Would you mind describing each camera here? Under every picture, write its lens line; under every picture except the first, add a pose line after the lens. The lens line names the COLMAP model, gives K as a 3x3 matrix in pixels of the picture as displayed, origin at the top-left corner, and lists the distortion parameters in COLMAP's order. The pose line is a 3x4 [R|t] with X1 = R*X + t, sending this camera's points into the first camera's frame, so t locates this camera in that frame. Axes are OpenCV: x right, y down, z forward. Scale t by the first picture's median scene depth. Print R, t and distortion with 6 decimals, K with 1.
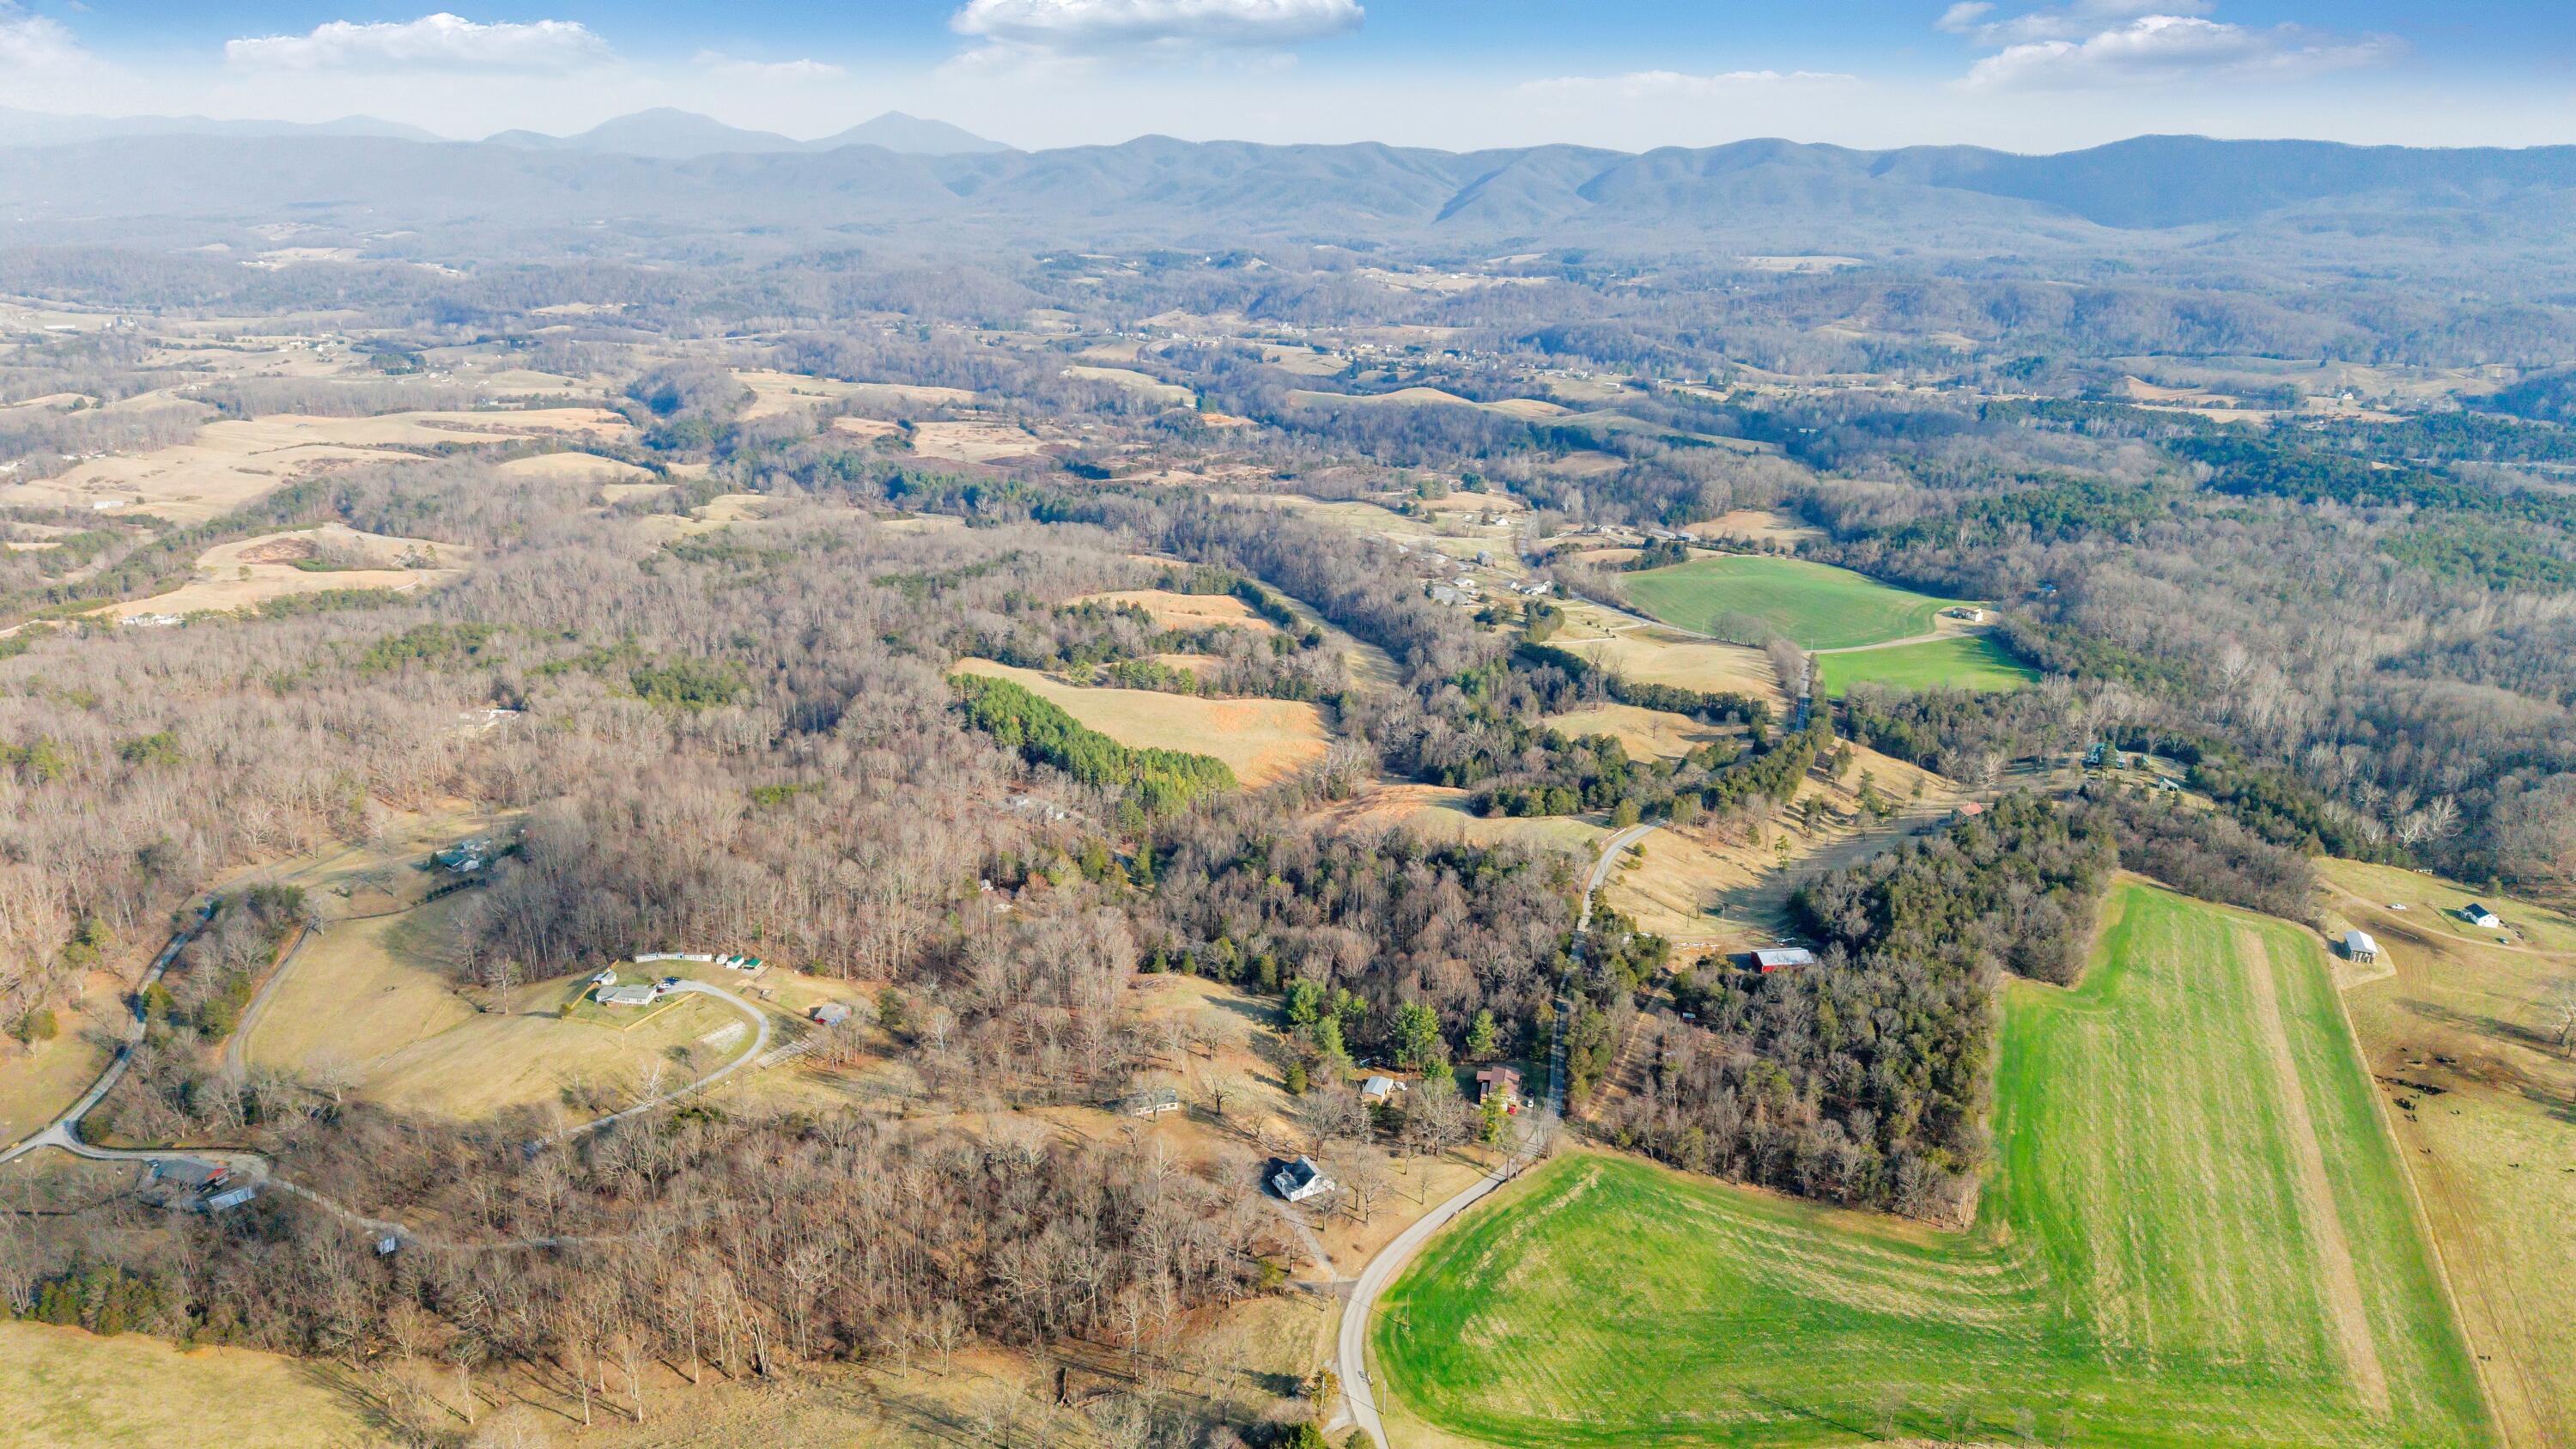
lens RADIAL K [[1713.5, 0, 1297.0], [0, 1713.5, 756.3], [0, 0, 1]] dist [0.036435, -0.049453]
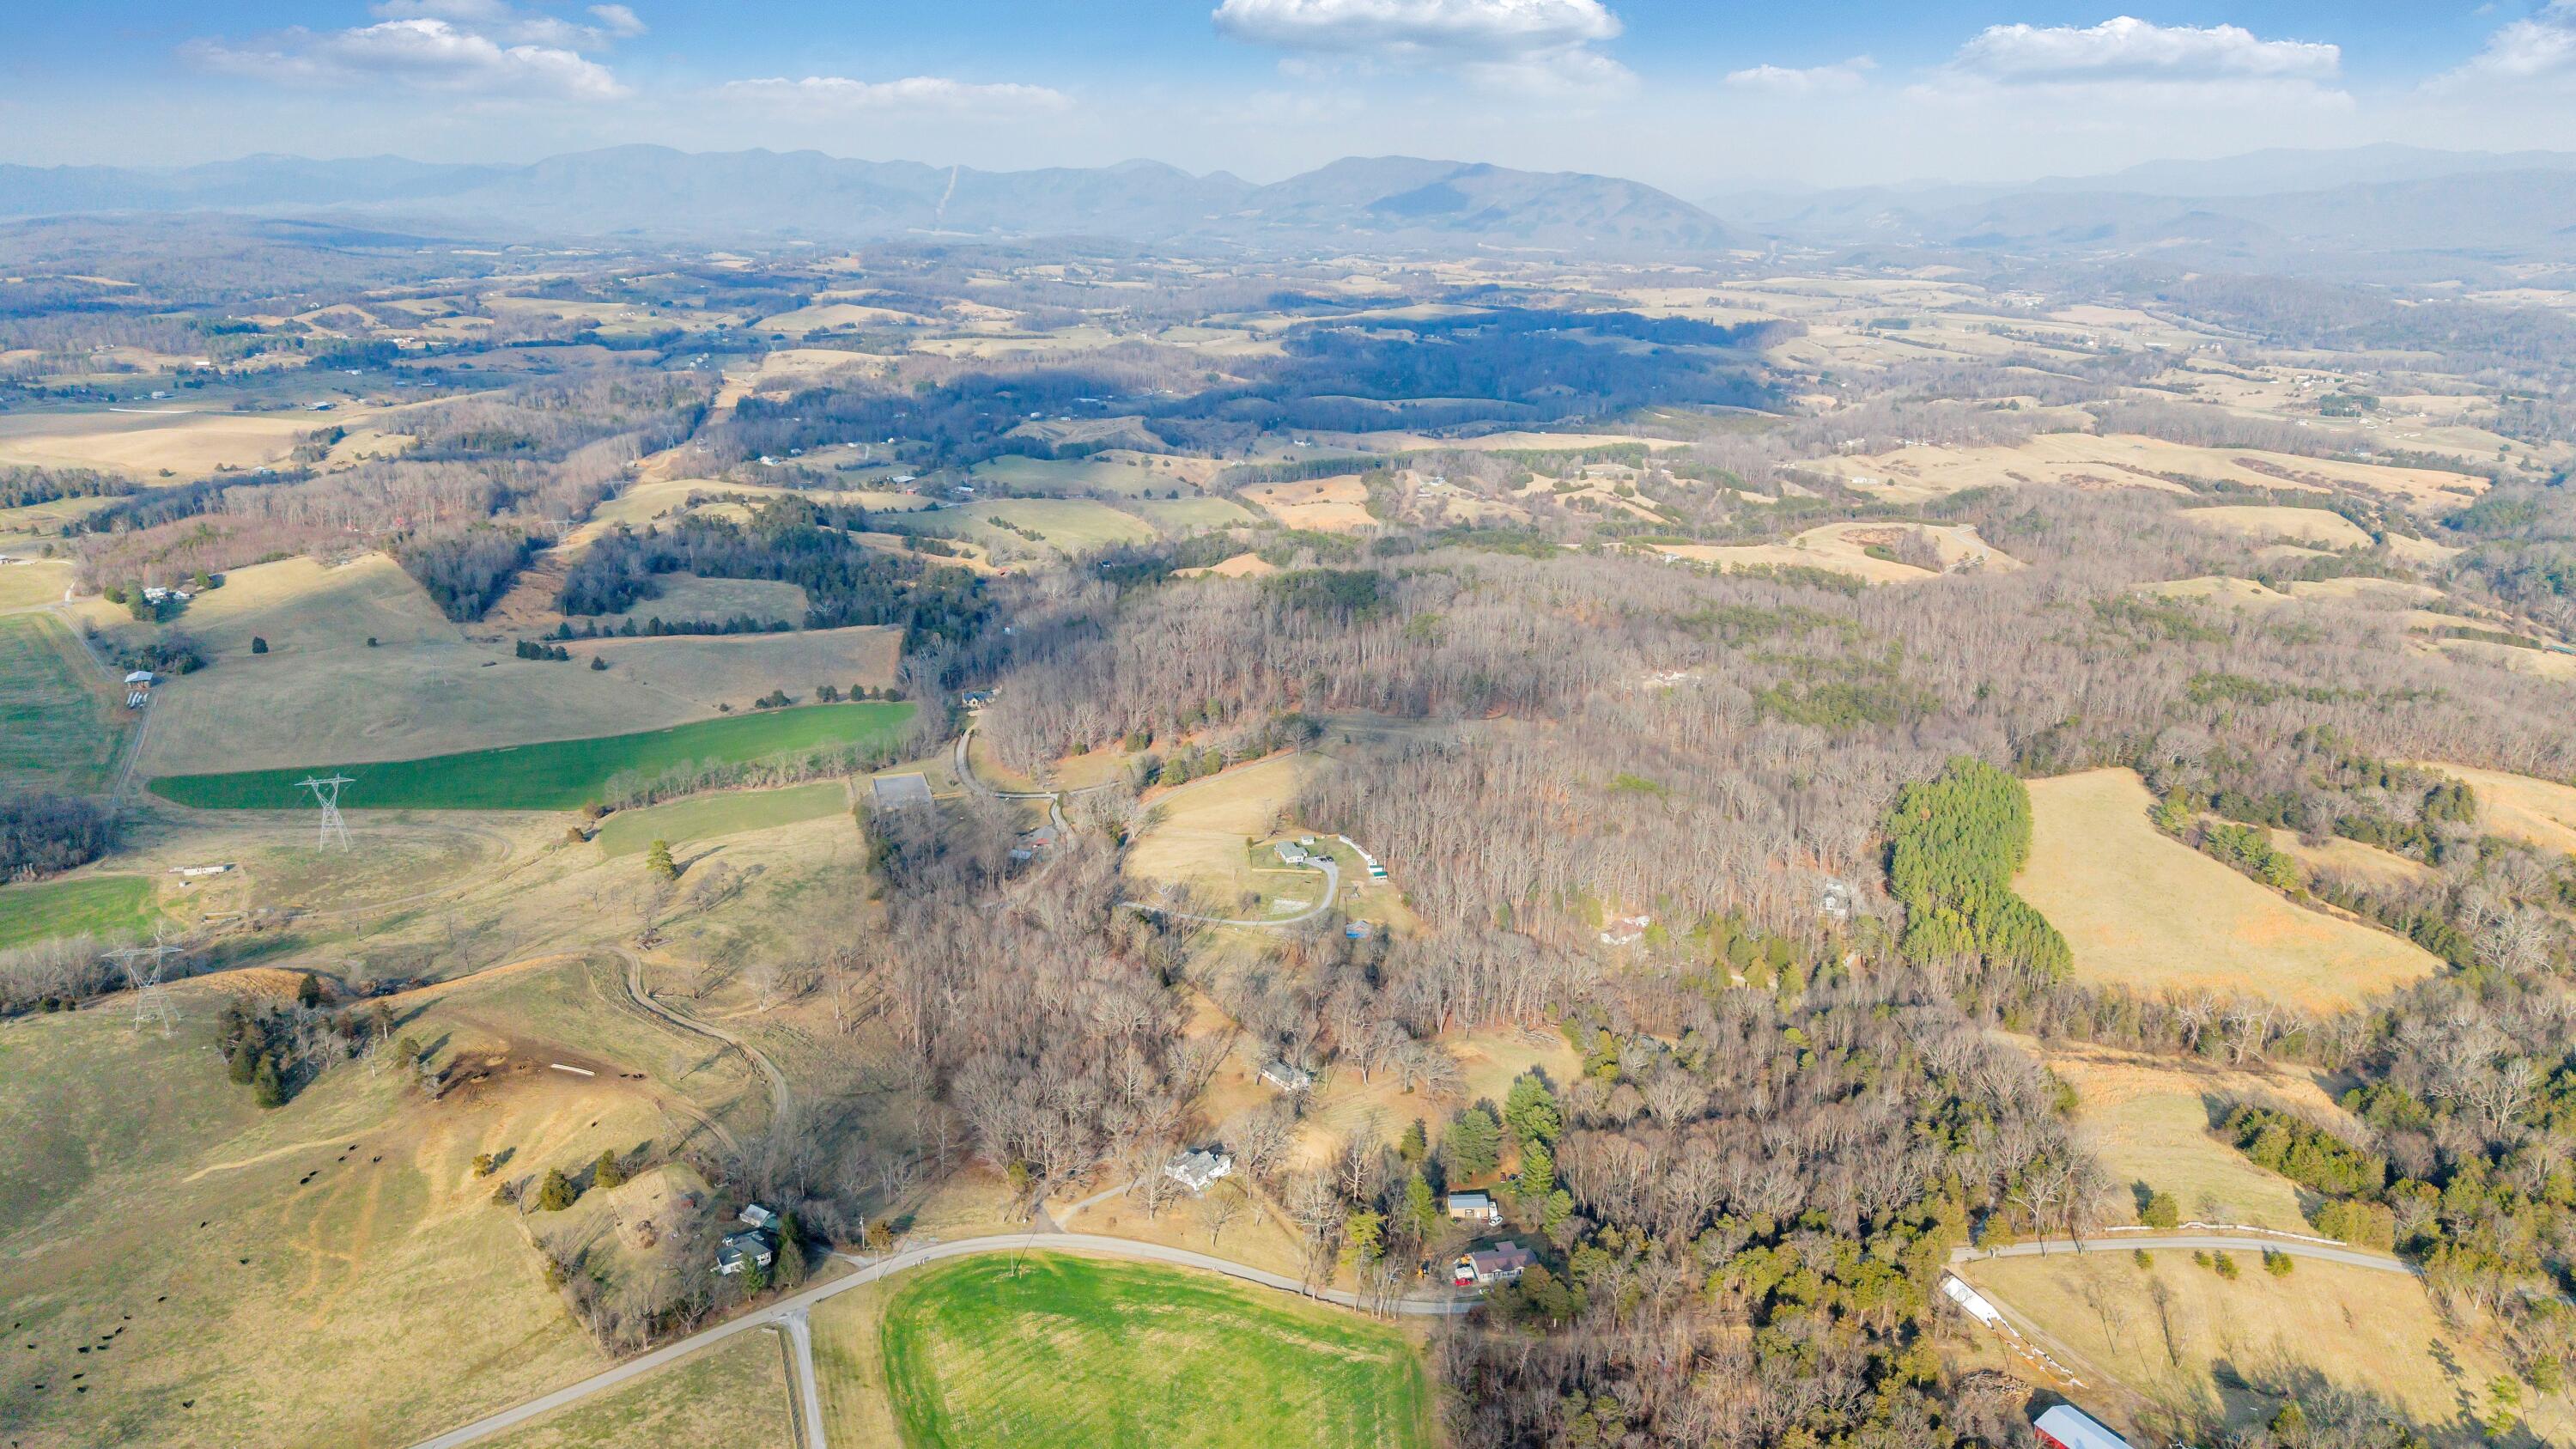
lens RADIAL K [[1722.4, 0, 1290.1], [0, 1722.4, 740.4], [0, 0, 1]] dist [0.024647, -0.031456]
pose [[0.381454, 0.281523, -0.880476, 0.388264], [-0.306408, 0.937155, 0.166899, -0.082993], [0.872128, 0.206121, 0.443742, 0.240956]]
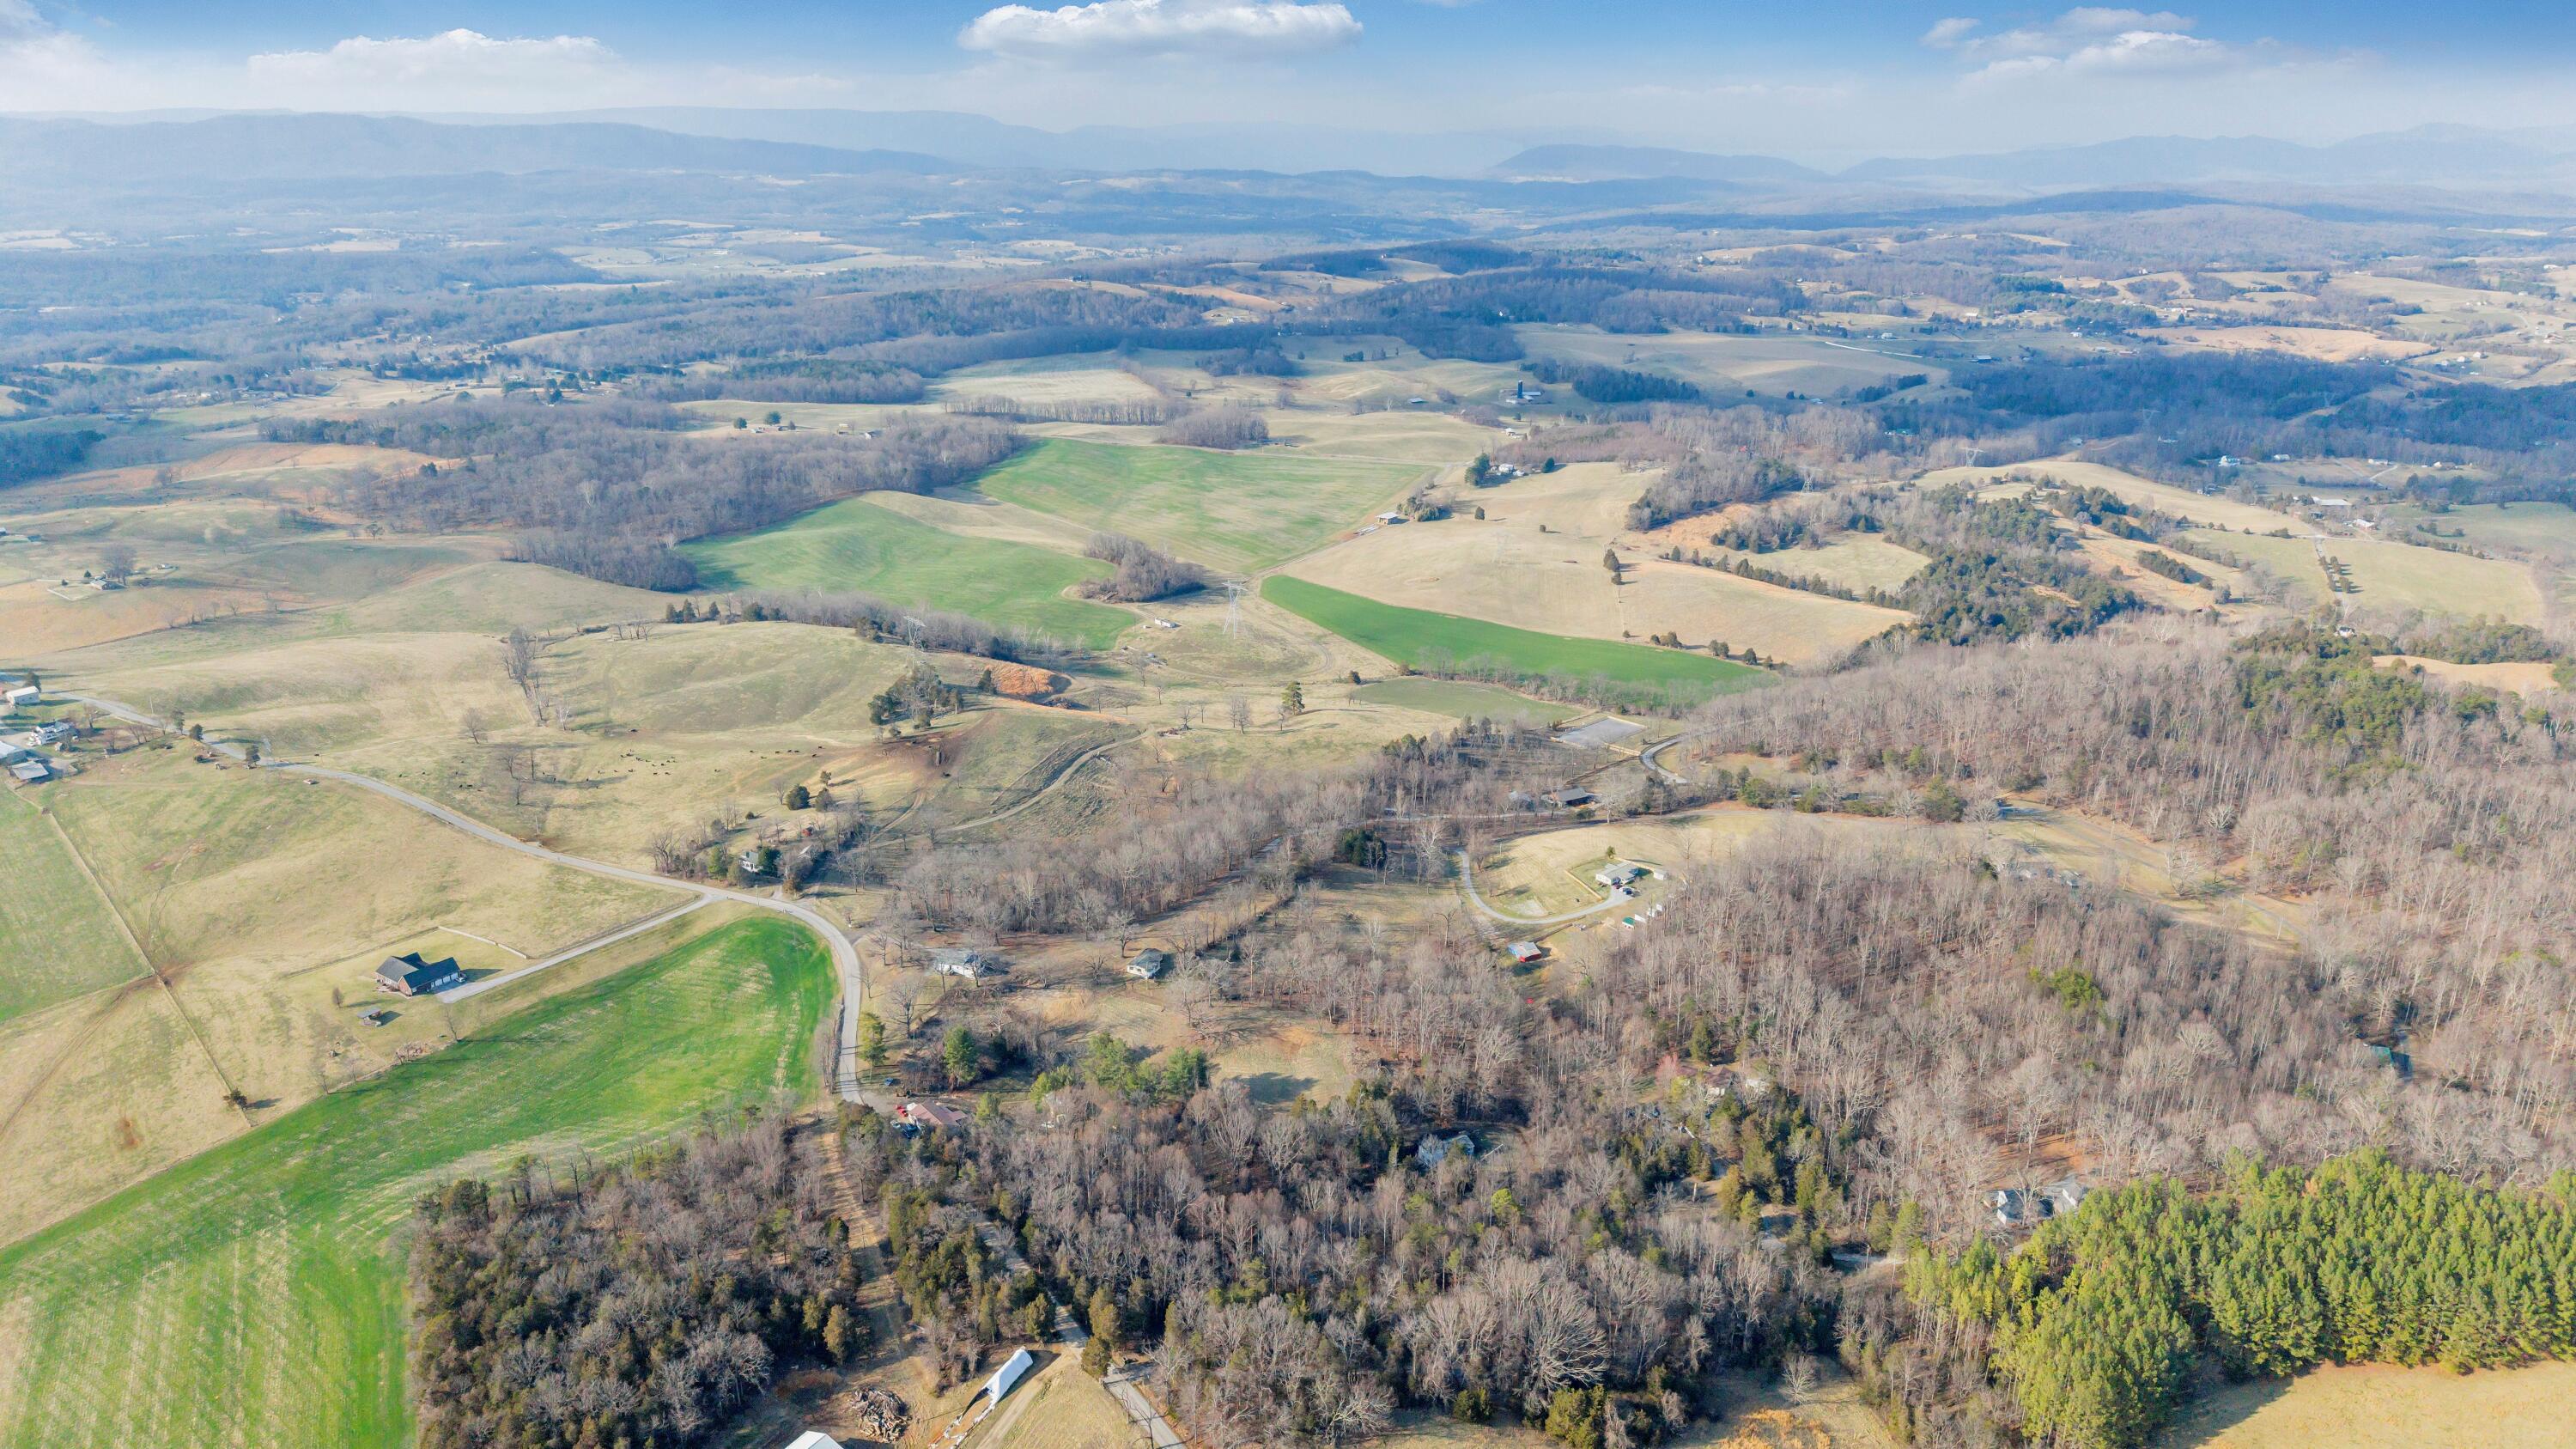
lens RADIAL K [[1722.4, 0, 1290.1], [0, 1722.4, 740.4], [0, 0, 1]] dist [0.024647, -0.031456]
pose [[-0.644144, 0.242818, -0.725340, 0.323943], [-0.260563, 0.821903, 0.506539, -0.263922], [0.719156, 0.515281, -0.466155, 0.753486]]
